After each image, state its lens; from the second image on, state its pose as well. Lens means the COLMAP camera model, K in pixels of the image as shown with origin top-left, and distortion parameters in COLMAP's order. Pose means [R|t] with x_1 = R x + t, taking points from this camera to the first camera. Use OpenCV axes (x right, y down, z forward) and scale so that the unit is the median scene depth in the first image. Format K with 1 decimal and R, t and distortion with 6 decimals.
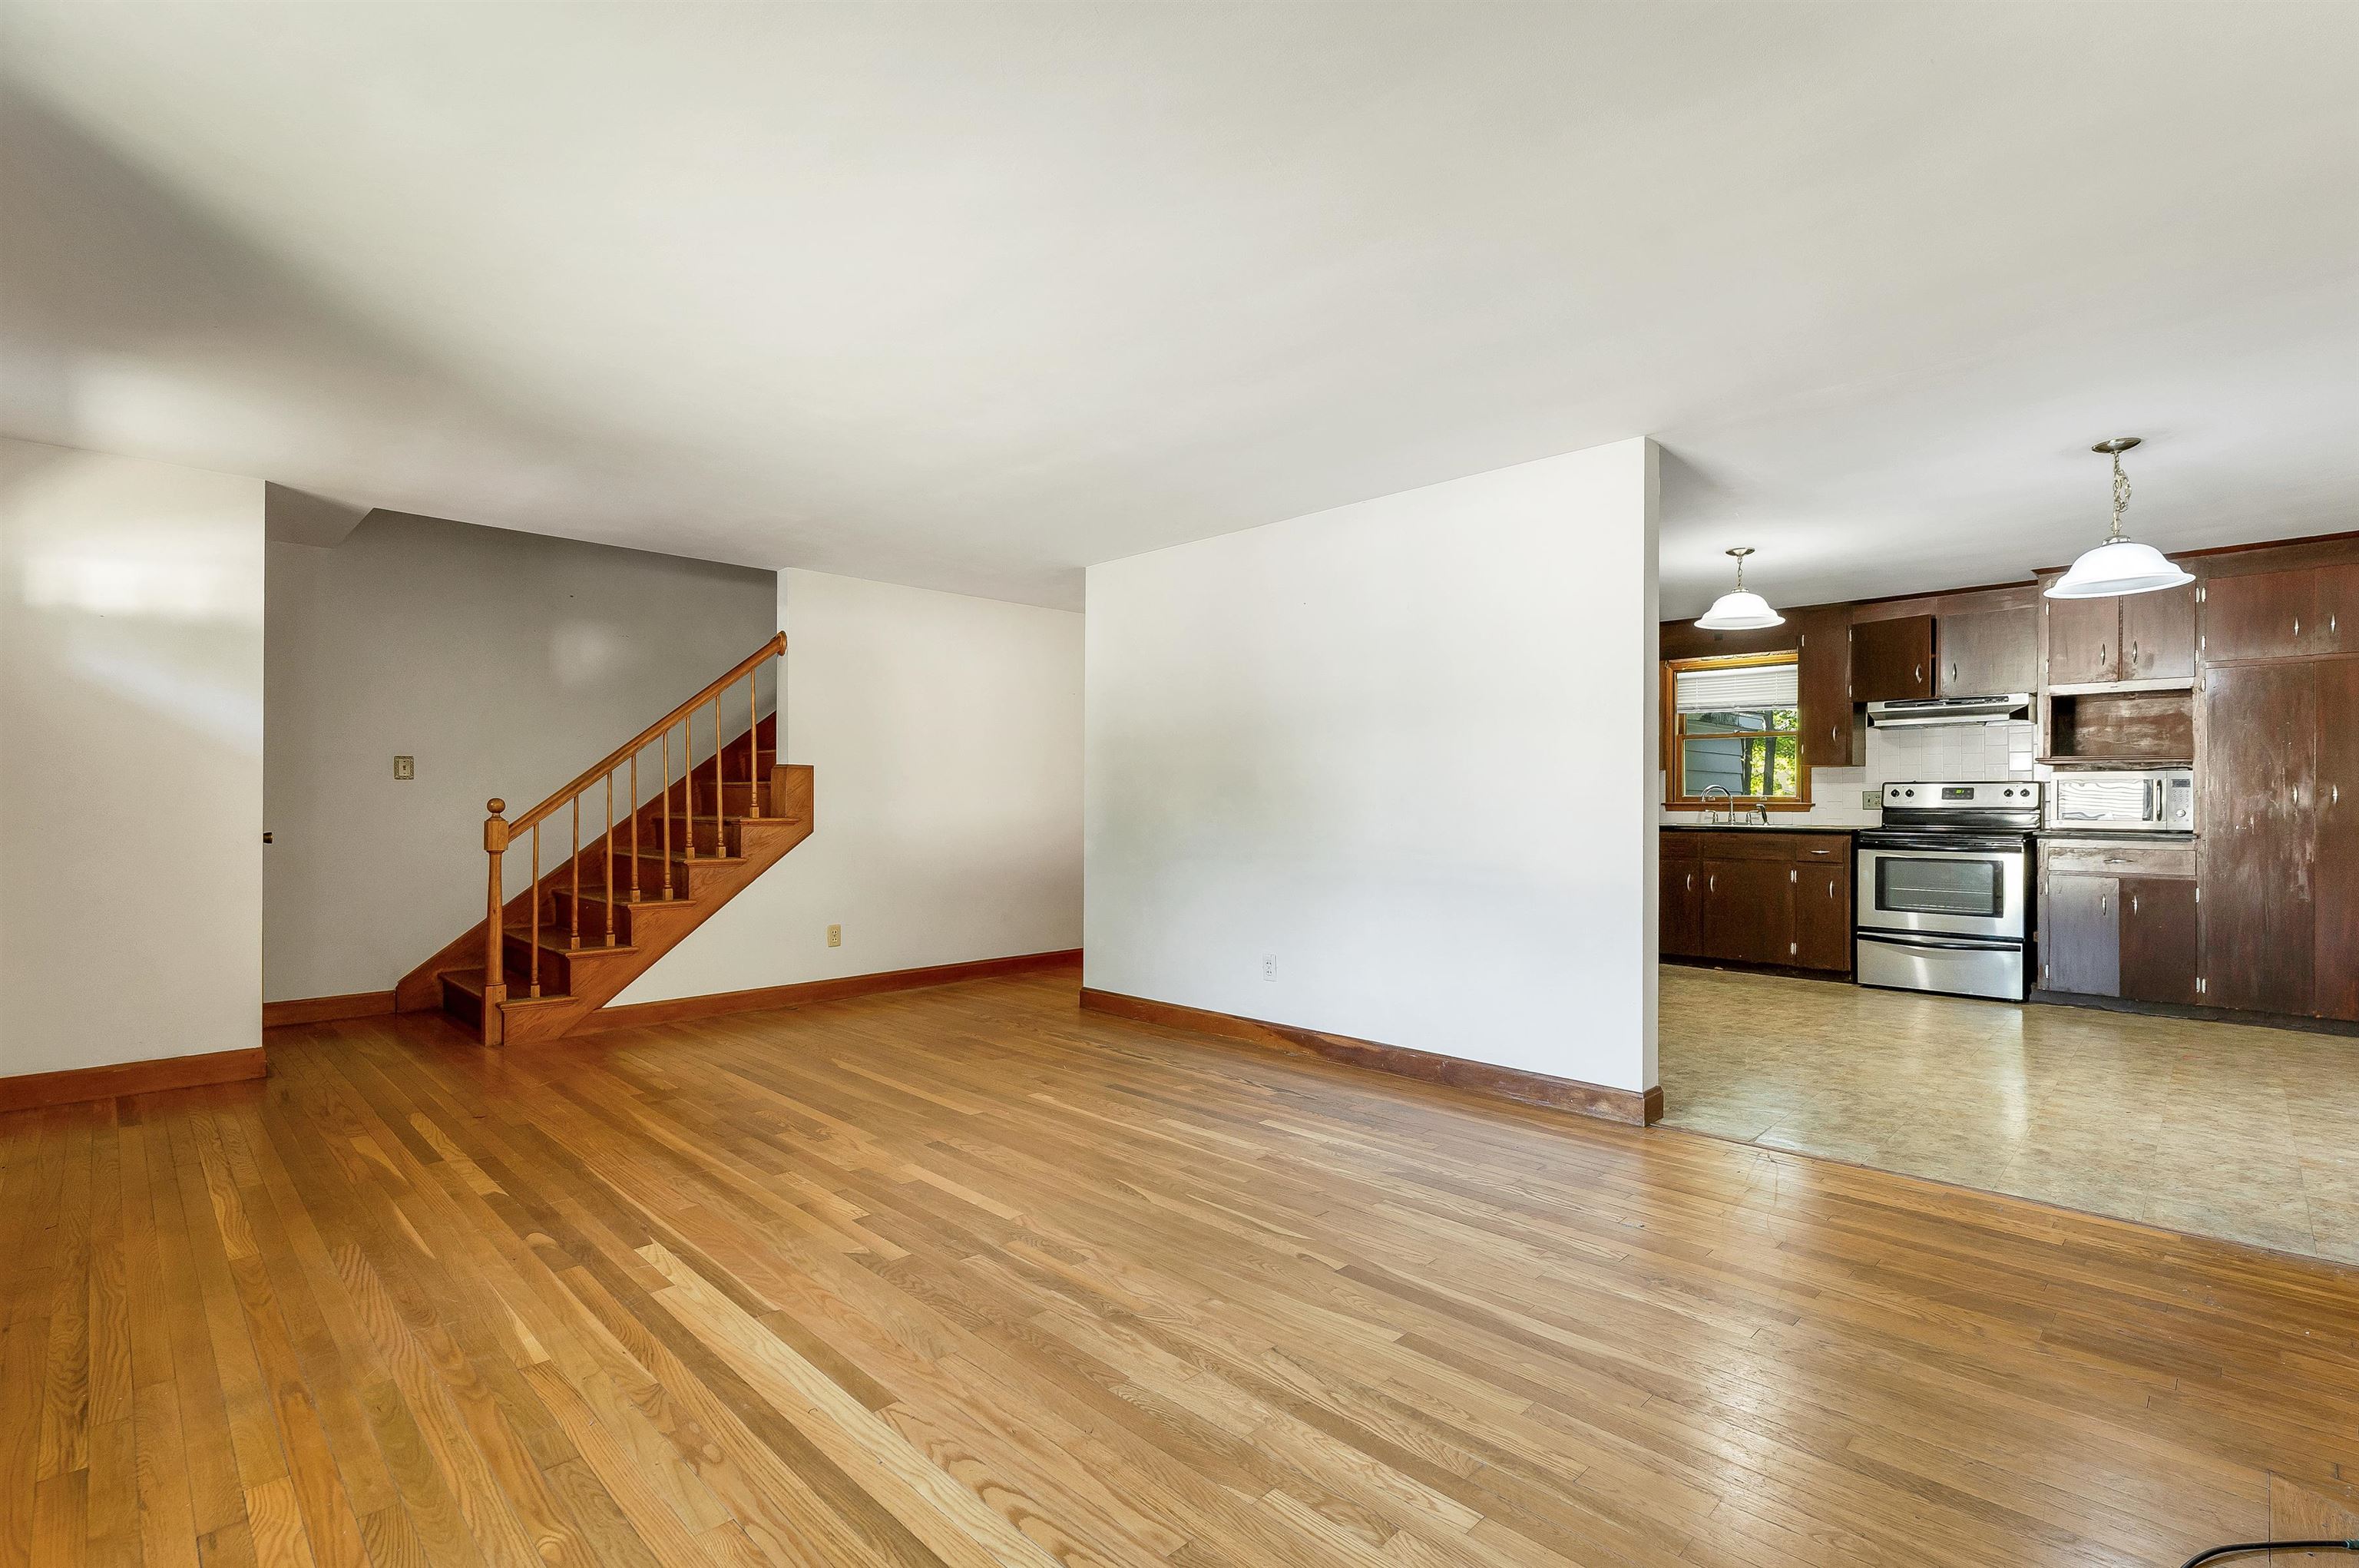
lens RADIAL K [[1077.0, 0, 1169.1], [0, 1077.0, 794.6], [0, 0, 1]] dist [0.000210, 0.000061]
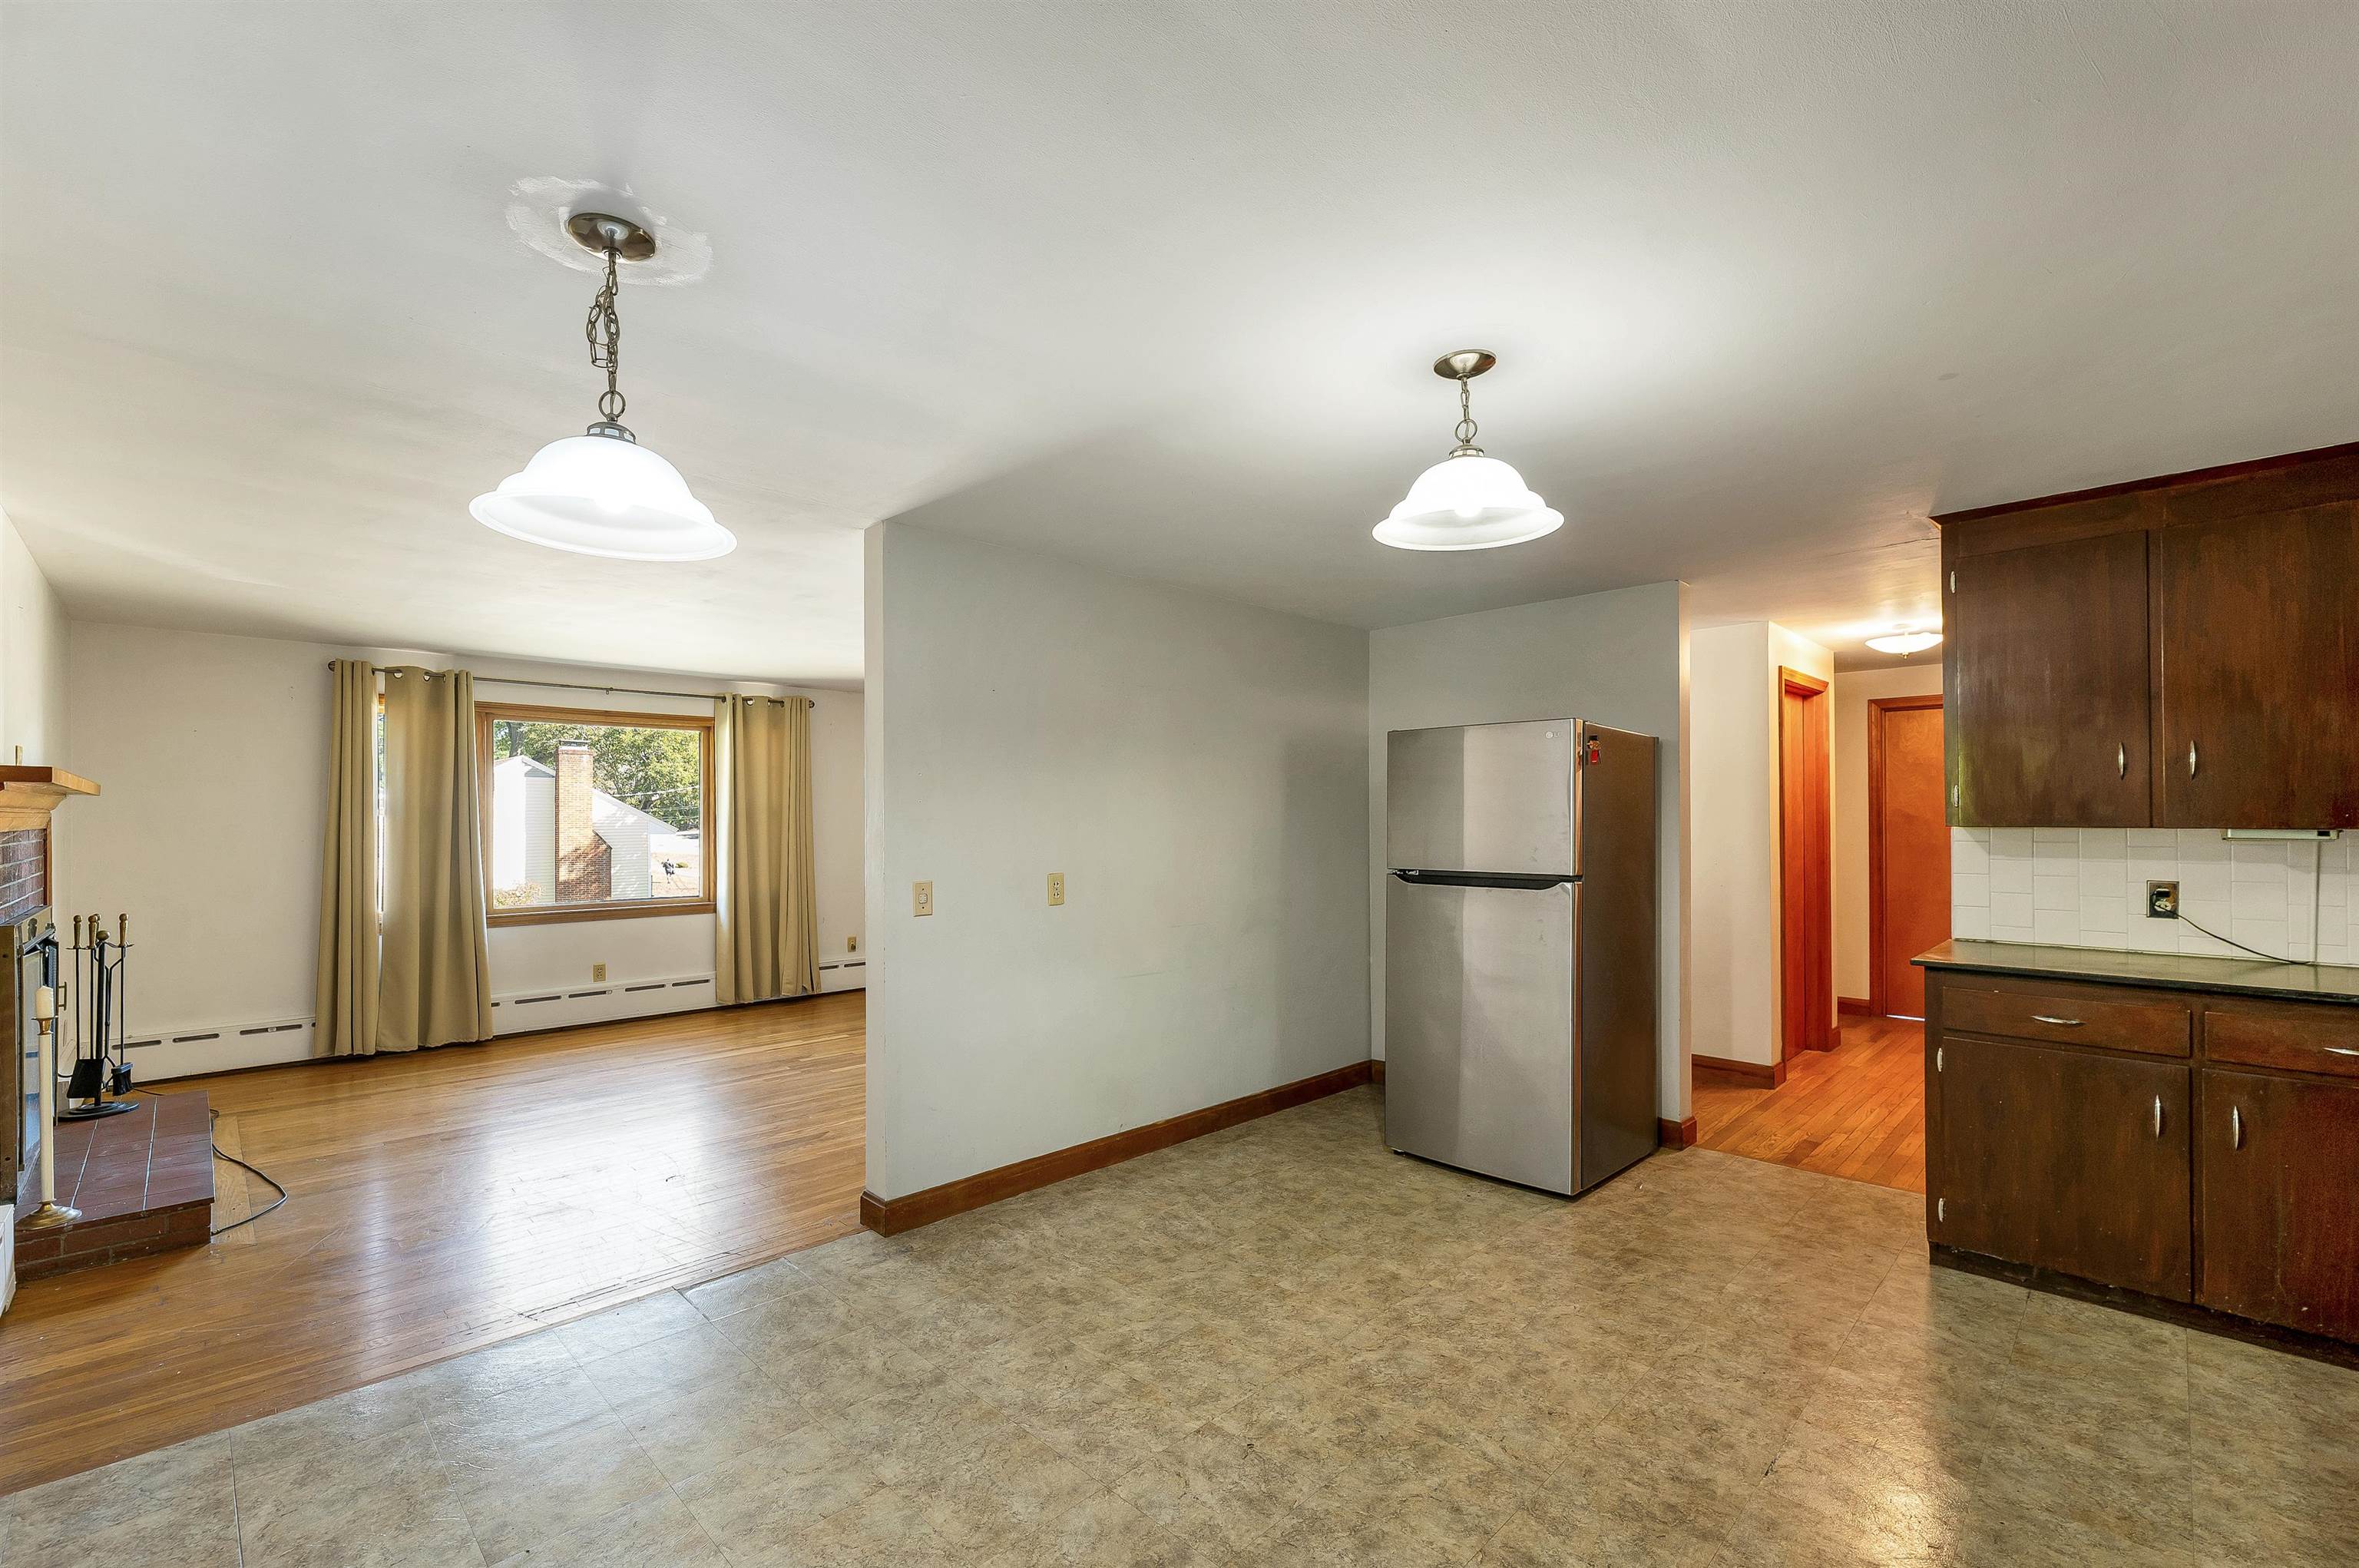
lens RADIAL K [[1002.7, 0, 1169.4], [0, 1002.7, 811.9], [0, 0, 1]] dist [-0.000259, 0.000637]
pose [[-0.005629, -0.007329, -0.999957, 0.944398], [0.006432, 0.999952, -0.007365, -0.043592], [0.999963, -0.006473, -0.005581, 0.890209]]
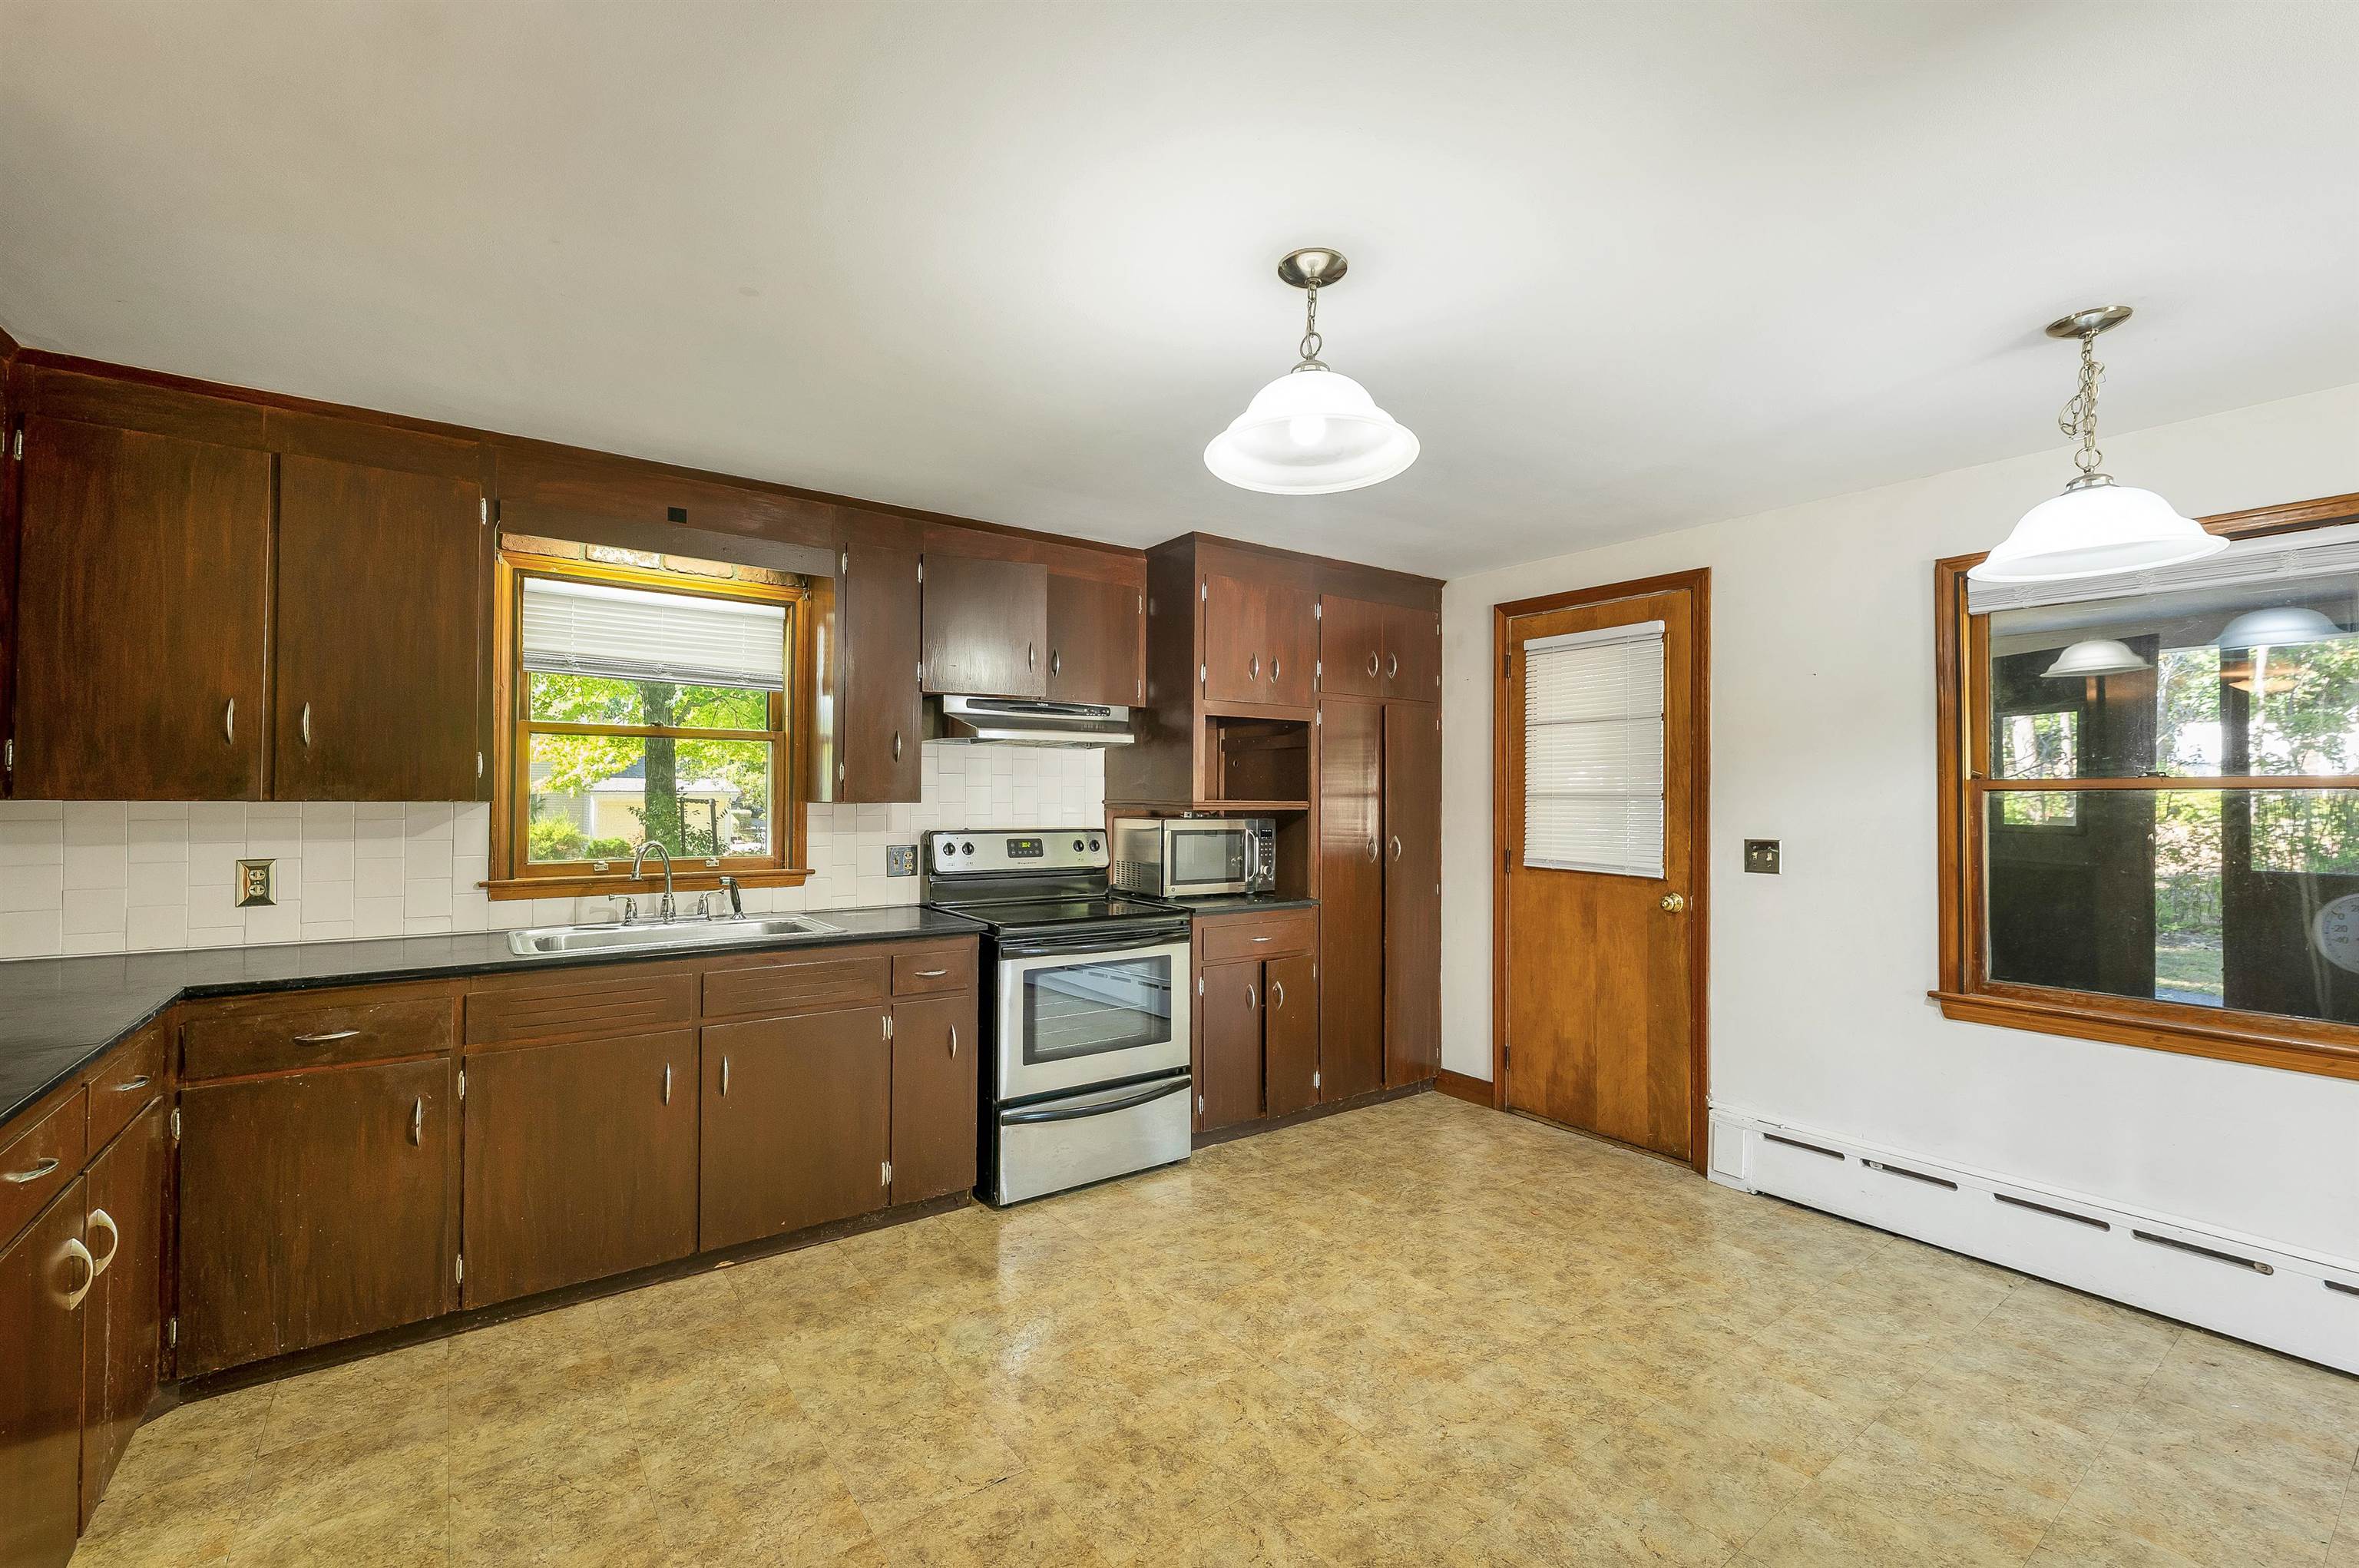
lens RADIAL K [[994.9, 0, 1173.5], [0, 994.9, 782.2], [0, 0, 1]] dist [0.003394, -0.000249]
pose [[0.163665, 0.013212, 0.986428, 0.181144], [-0.010987, 0.999873, -0.011569, -0.042995], [-0.986455, -0.008945, 0.163789, 0.999491]]
